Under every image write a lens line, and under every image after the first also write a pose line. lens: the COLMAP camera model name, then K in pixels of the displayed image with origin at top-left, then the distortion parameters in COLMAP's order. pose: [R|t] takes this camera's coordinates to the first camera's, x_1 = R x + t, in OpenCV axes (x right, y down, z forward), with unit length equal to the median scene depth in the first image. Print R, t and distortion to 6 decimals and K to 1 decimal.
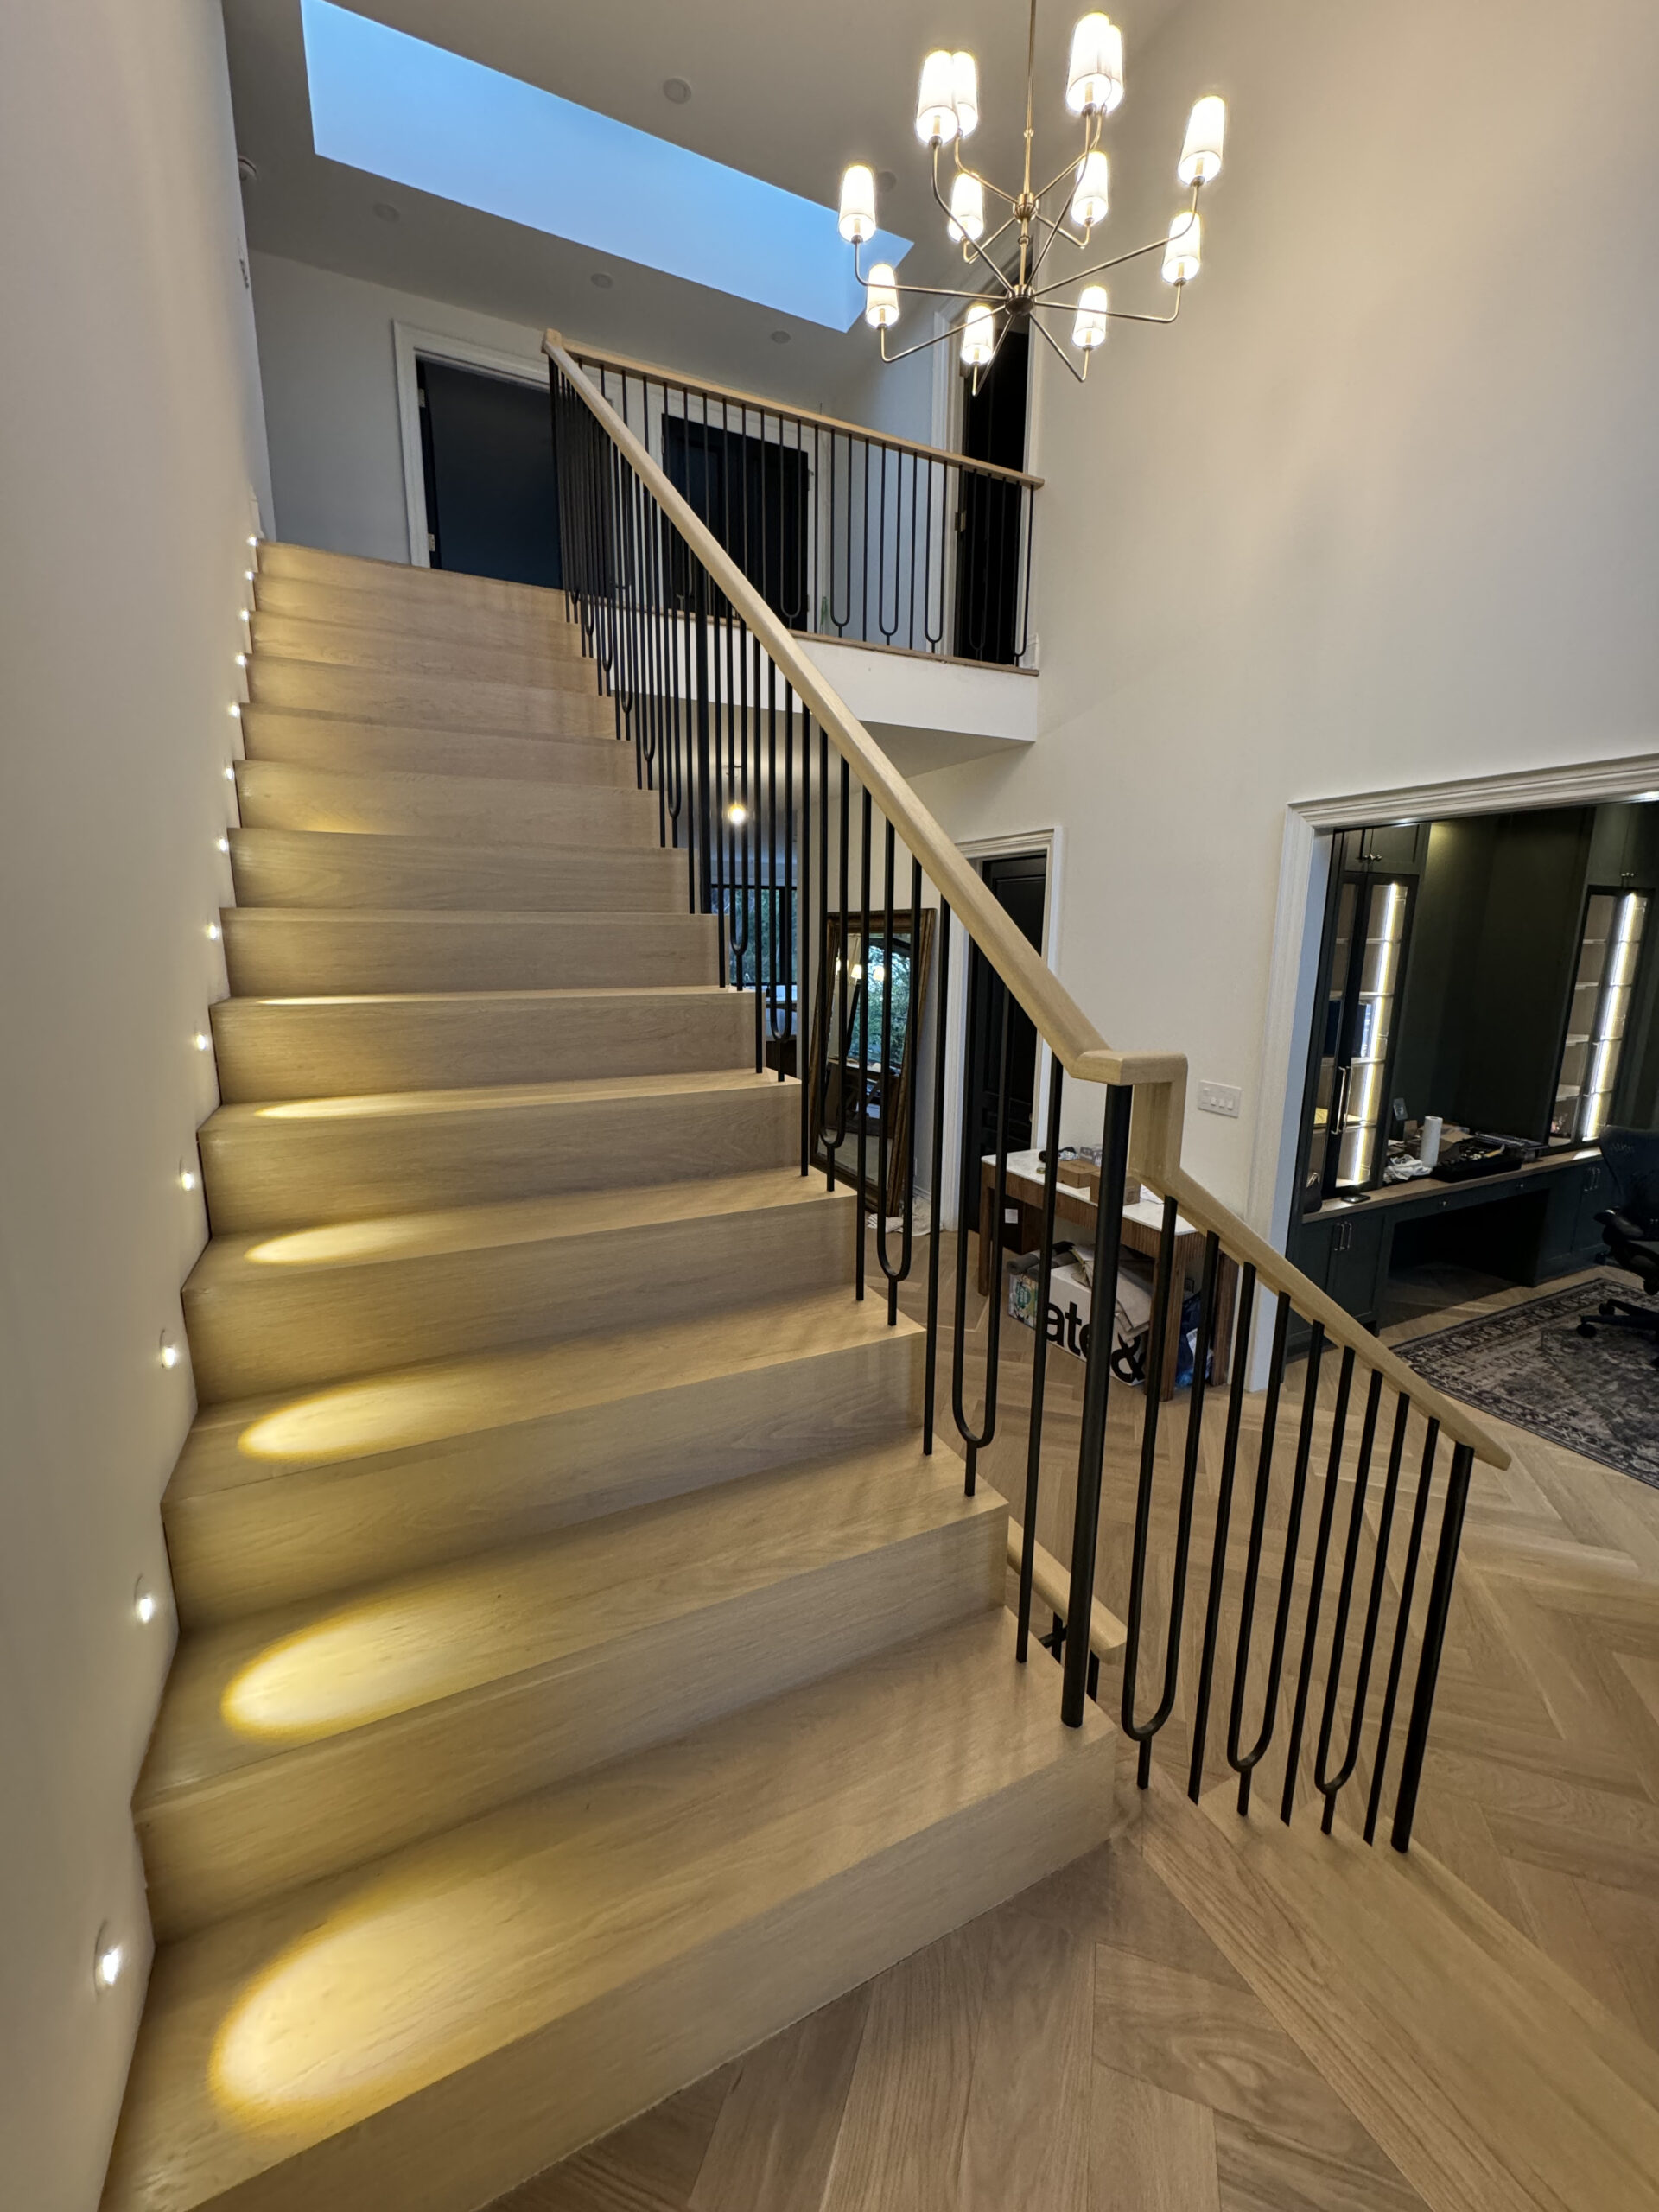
lens RADIAL K [[878.2, 0, 833.1], [0, 878.2, 1102.2], [0, 0, 1]] dist [-0.002999, 0.000771]
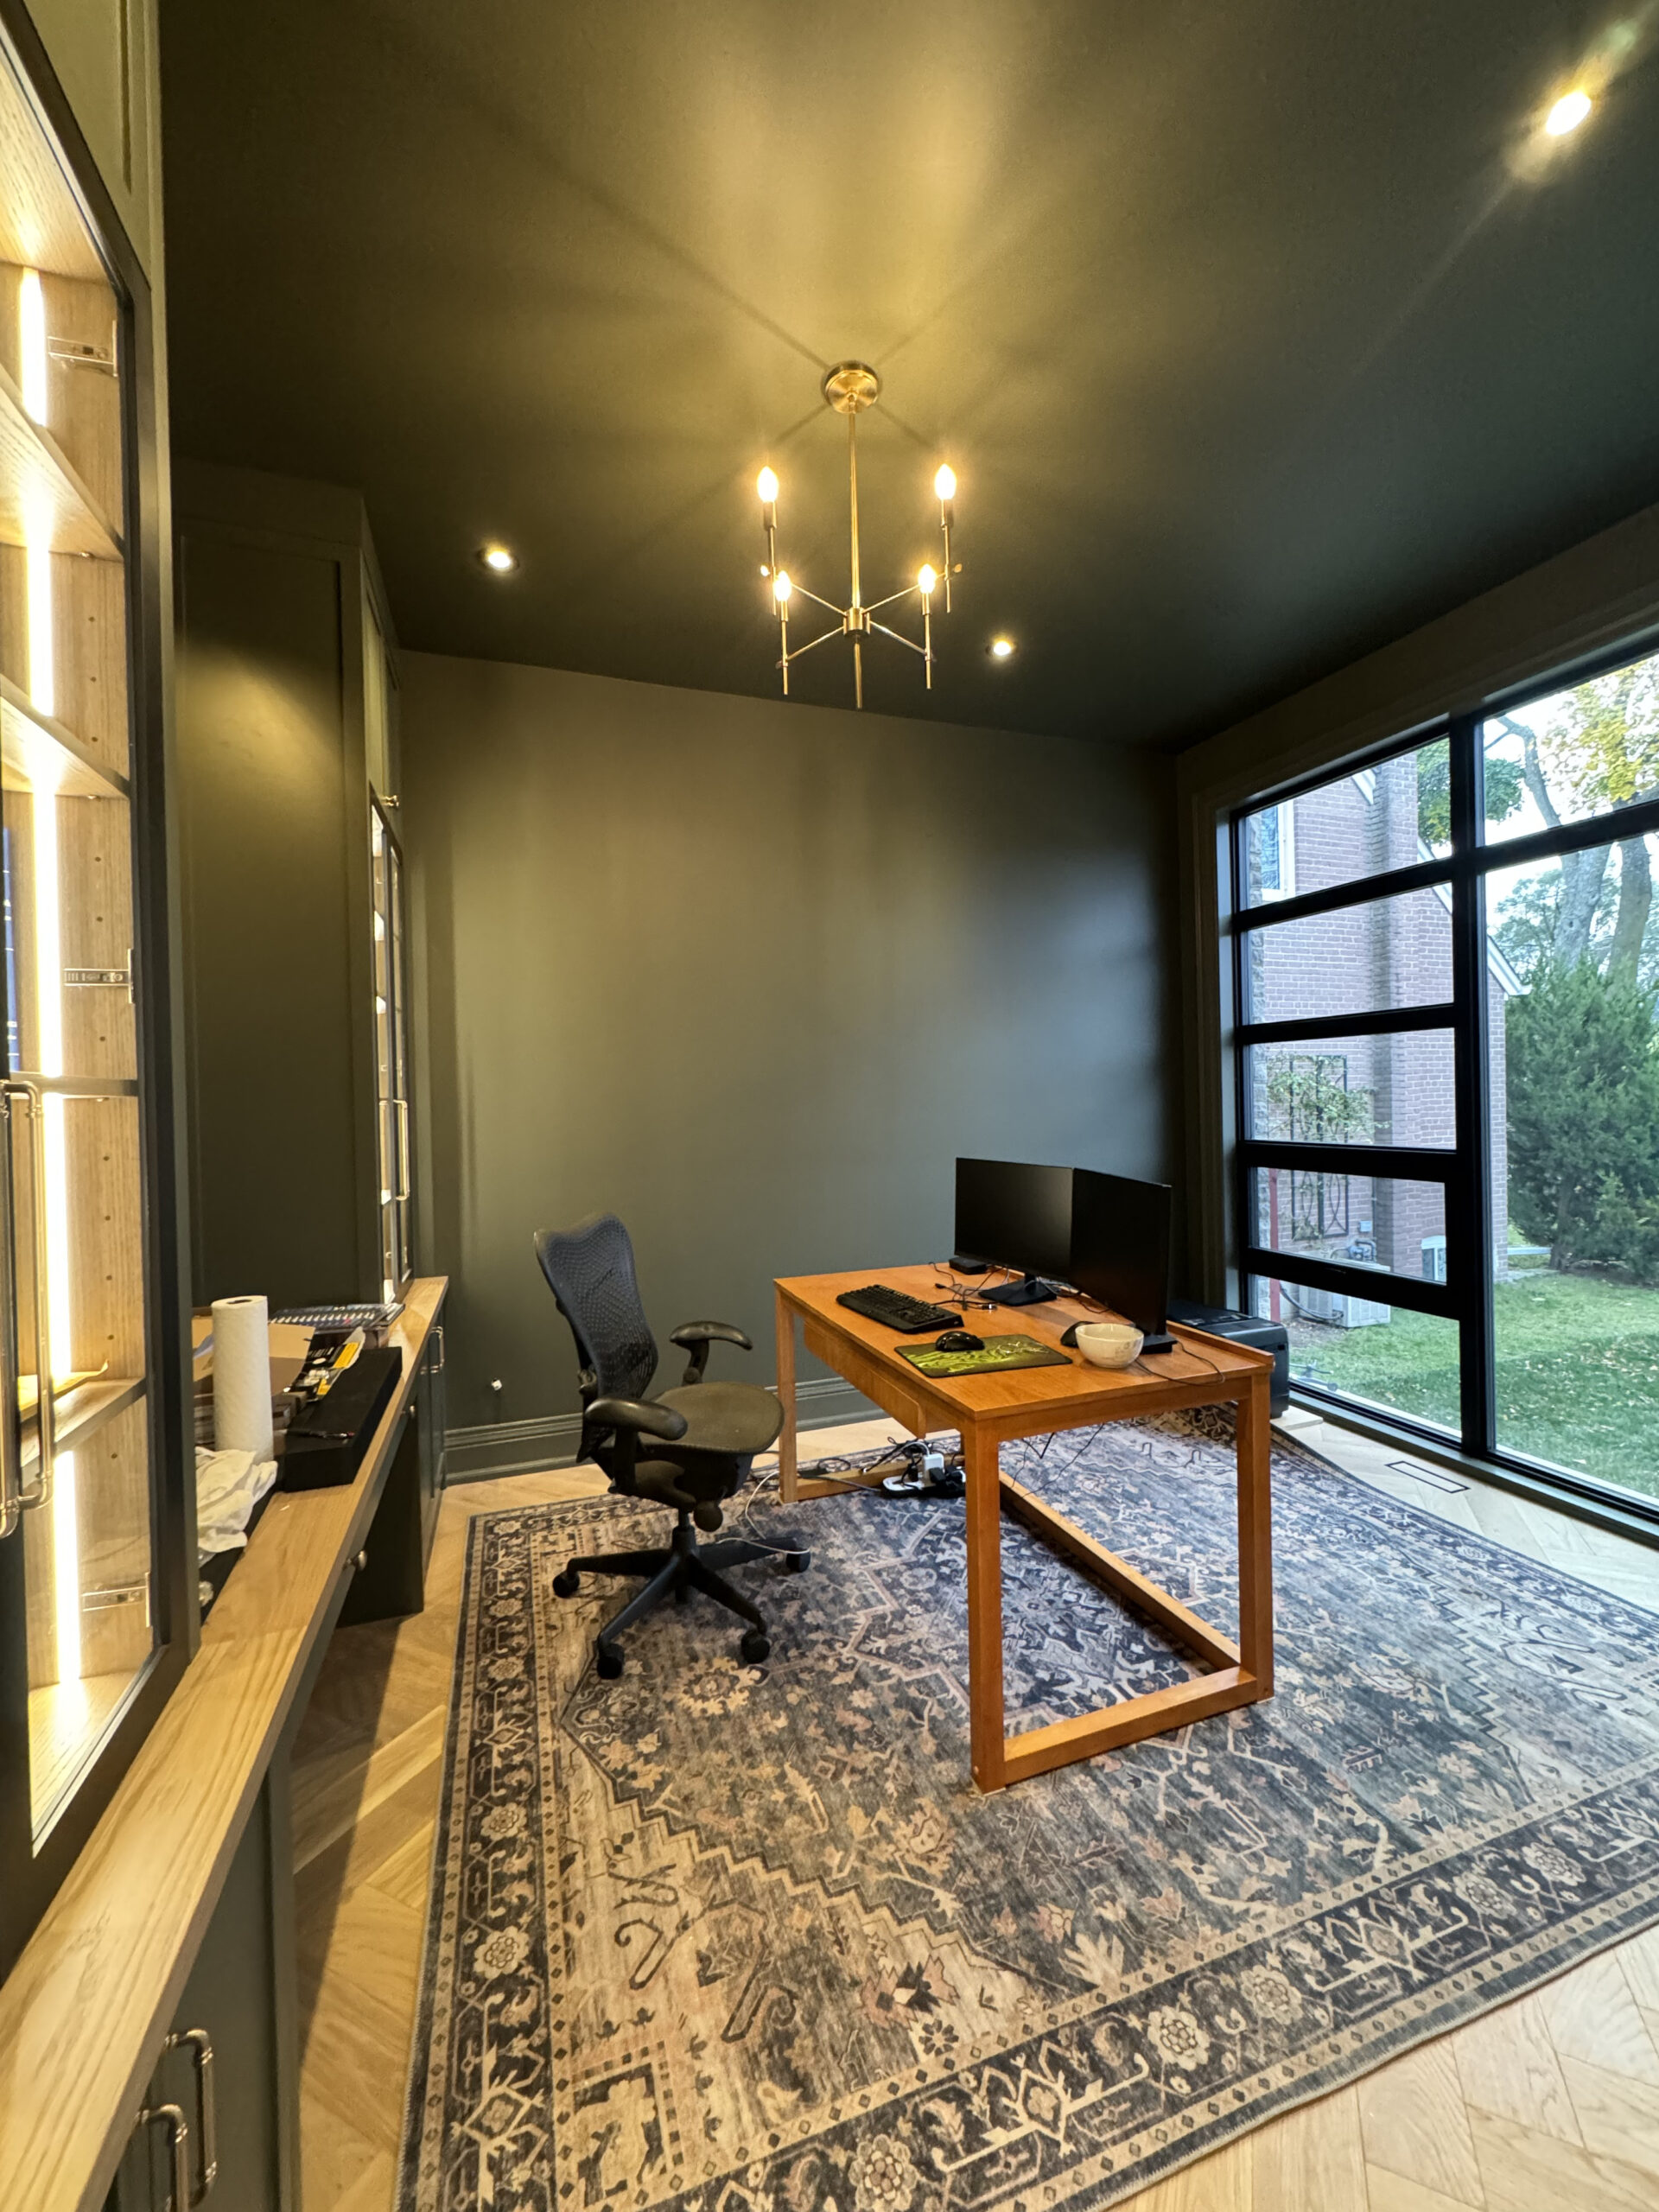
lens RADIAL K [[878.2, 0, 831.7], [0, 878.2, 1101.8], [0, 0, 1]] dist [-0.002999, 0.000771]
pose [[0.115063, -0.015928, 0.993230, 0.418055], [0.215128, 0.976542, -0.009262, -0.004292], [-0.969784, 0.214737, 0.115791, 0.782159]]
